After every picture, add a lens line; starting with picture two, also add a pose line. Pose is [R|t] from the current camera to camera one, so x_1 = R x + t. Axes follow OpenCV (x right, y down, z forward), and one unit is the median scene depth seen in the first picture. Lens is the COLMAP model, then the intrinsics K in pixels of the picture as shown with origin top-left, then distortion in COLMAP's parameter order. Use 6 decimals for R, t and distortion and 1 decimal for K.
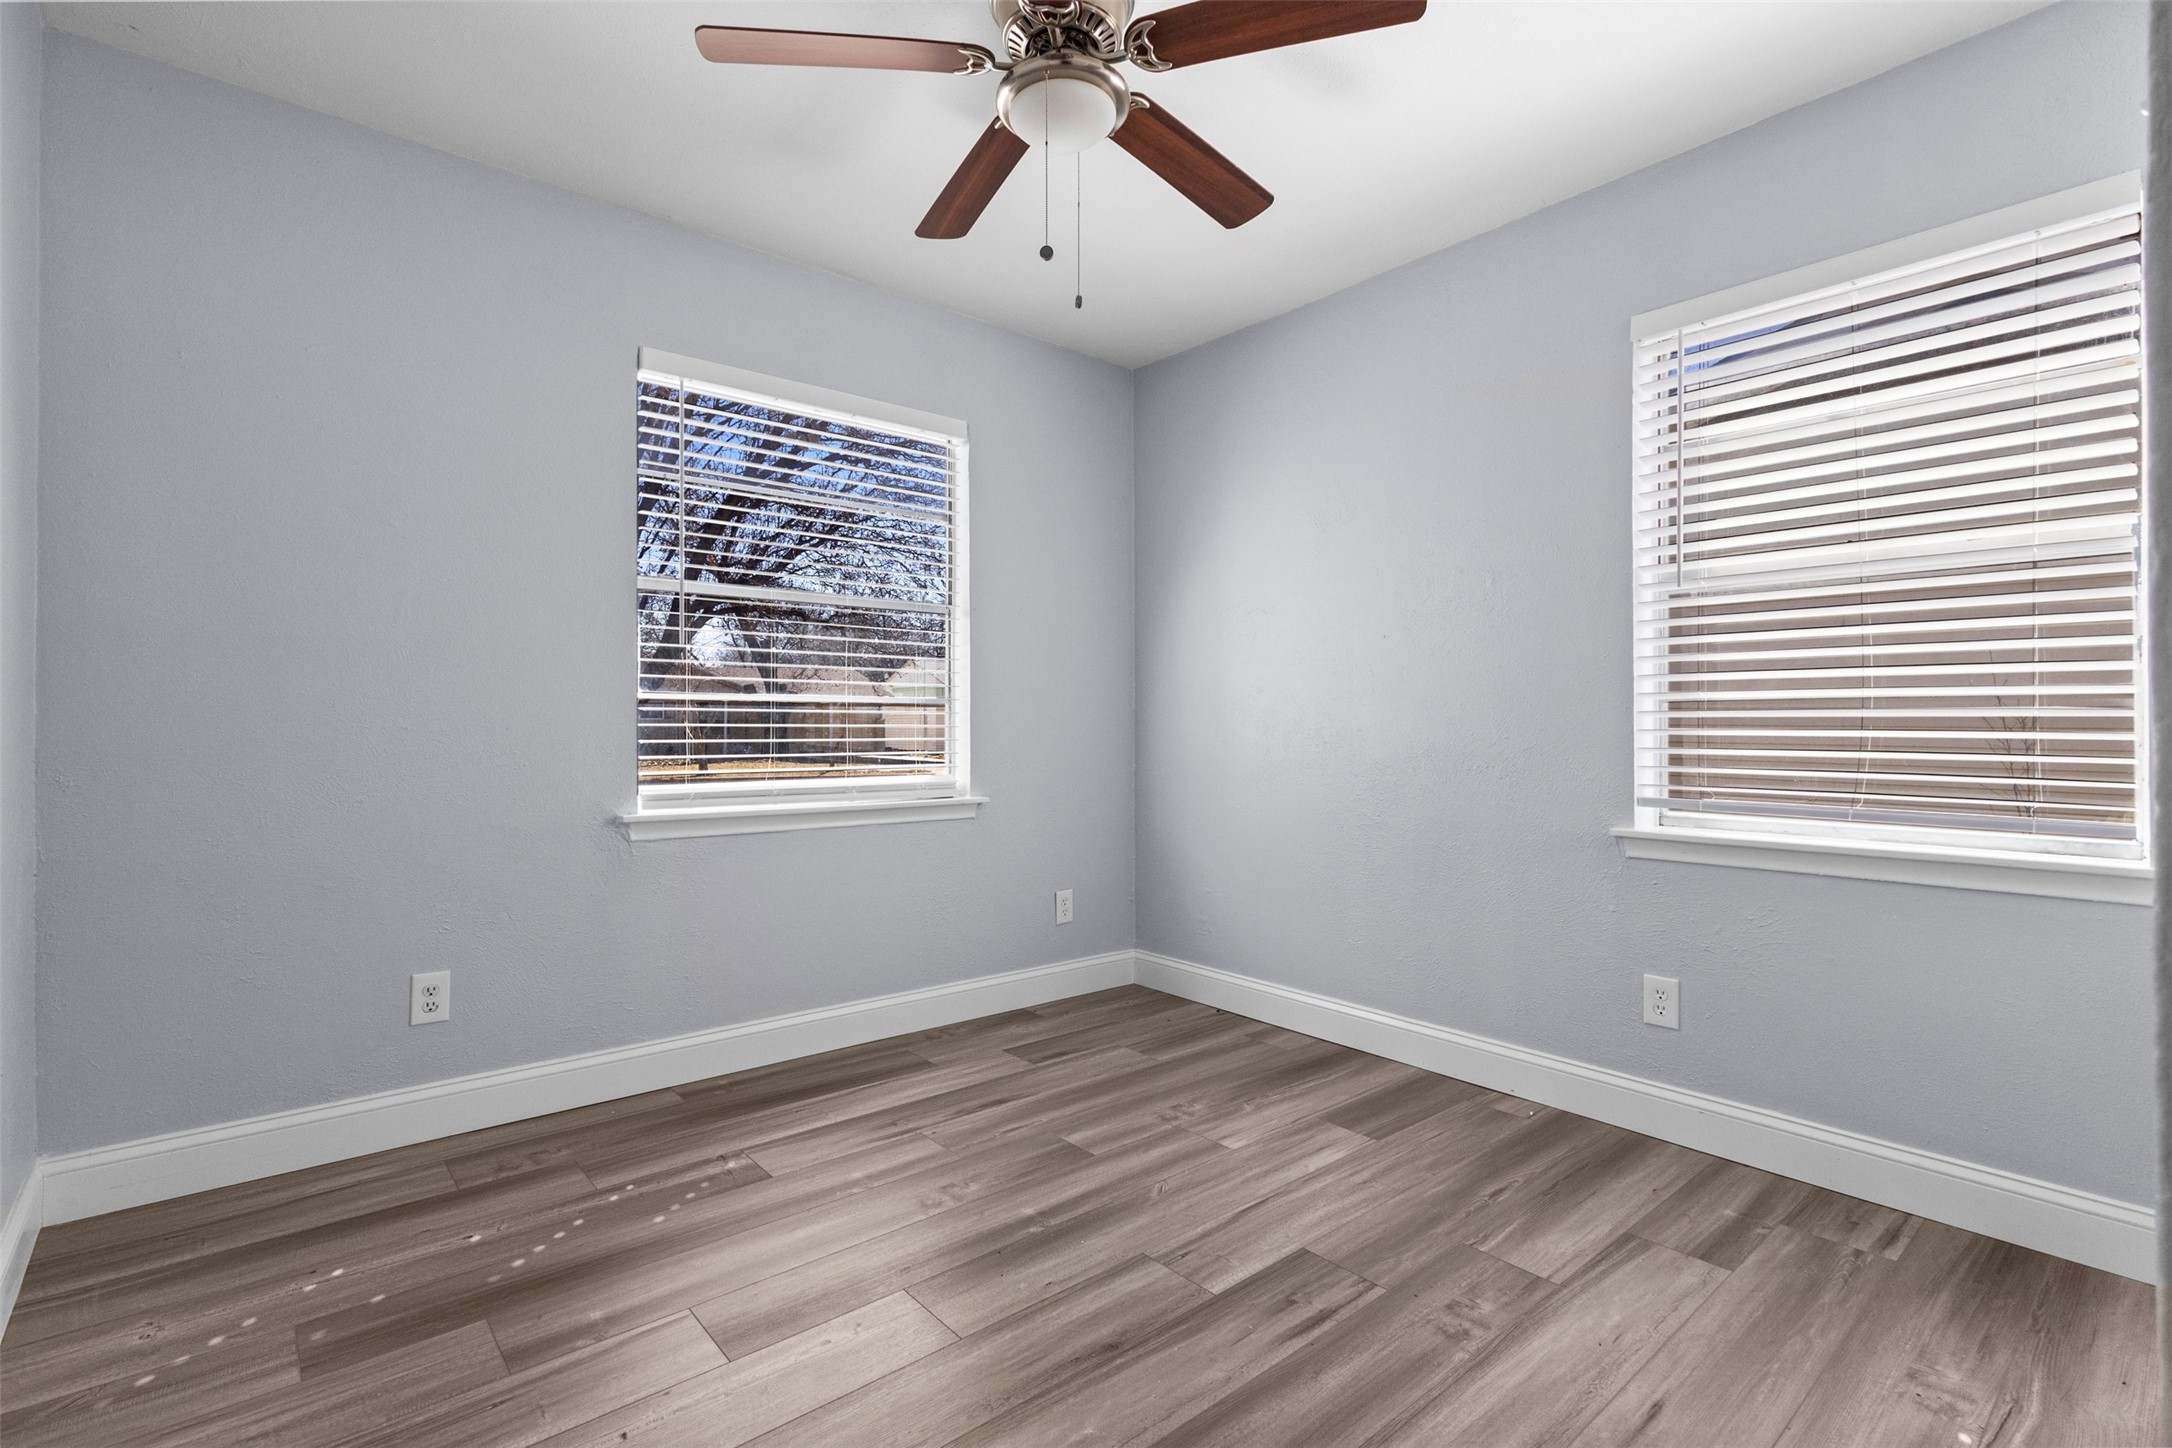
lens RADIAL K [[1007.2, 0, 1086.0], [0, 1007.2, 724.0], [0, 0, 1]] dist [0.000692, 0.000463]
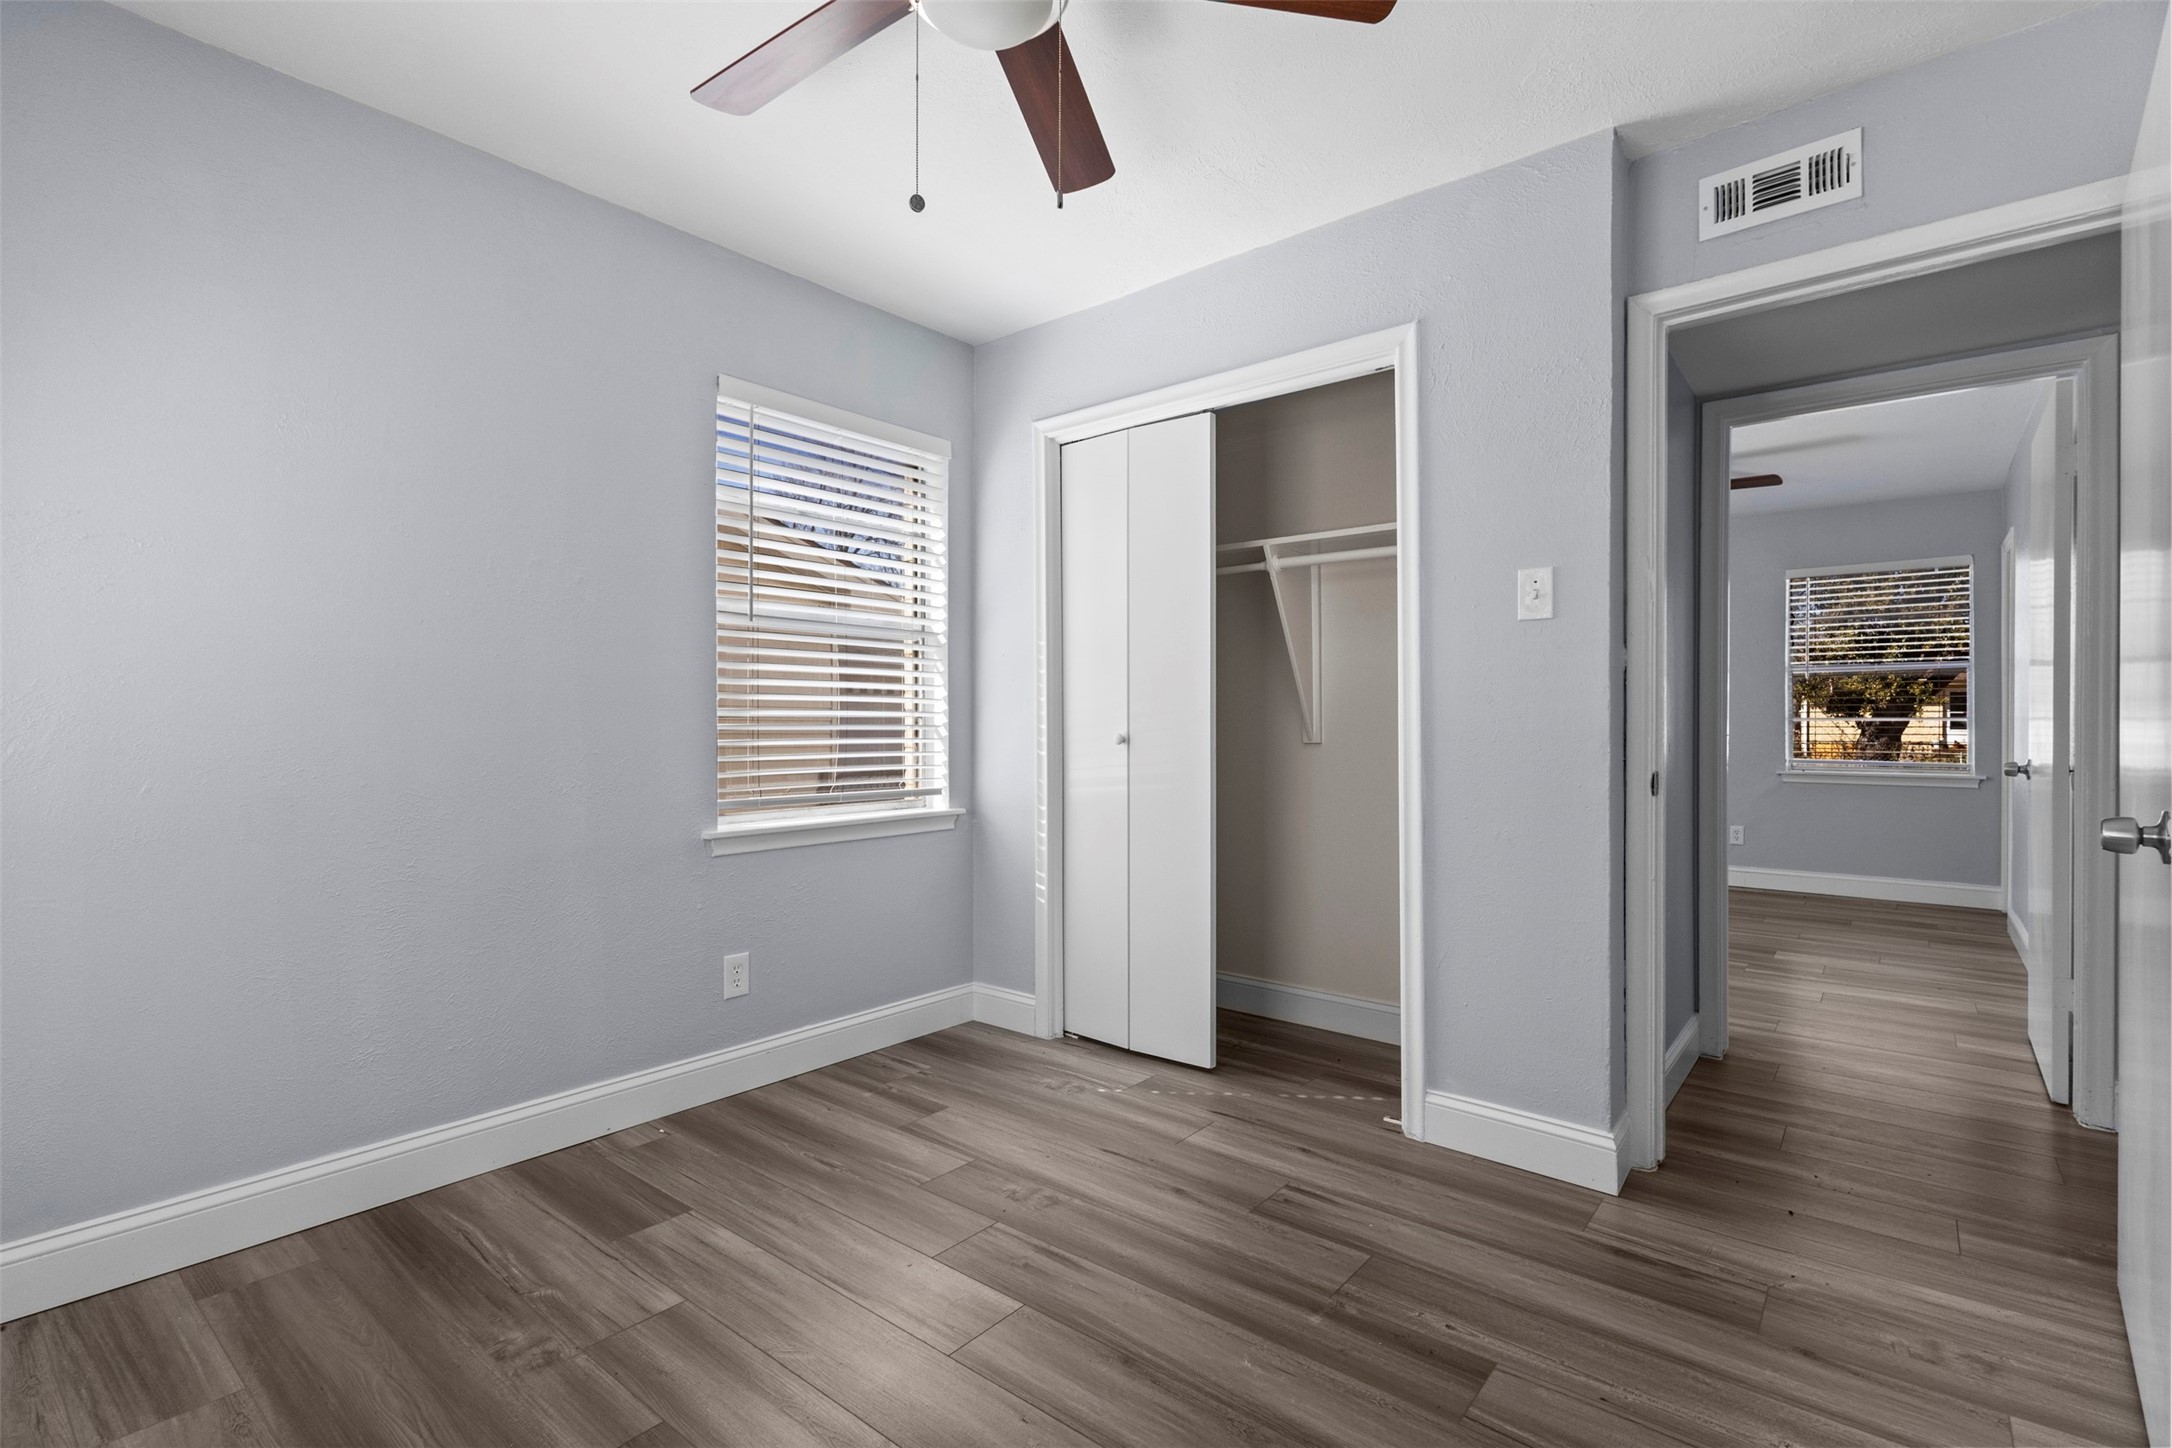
lens RADIAL K [[1001.0, 0, 1078.5], [0, 1001.0, 732.3], [0, 0, 1]] dist [0.003030, 0.001061]
pose [[-0.181346, -0.006940, 0.983395, -0.668935], [0.000108, 0.999975, 0.007077, -0.013953], [-0.983419, 0.001389, -0.181340, 0.865266]]
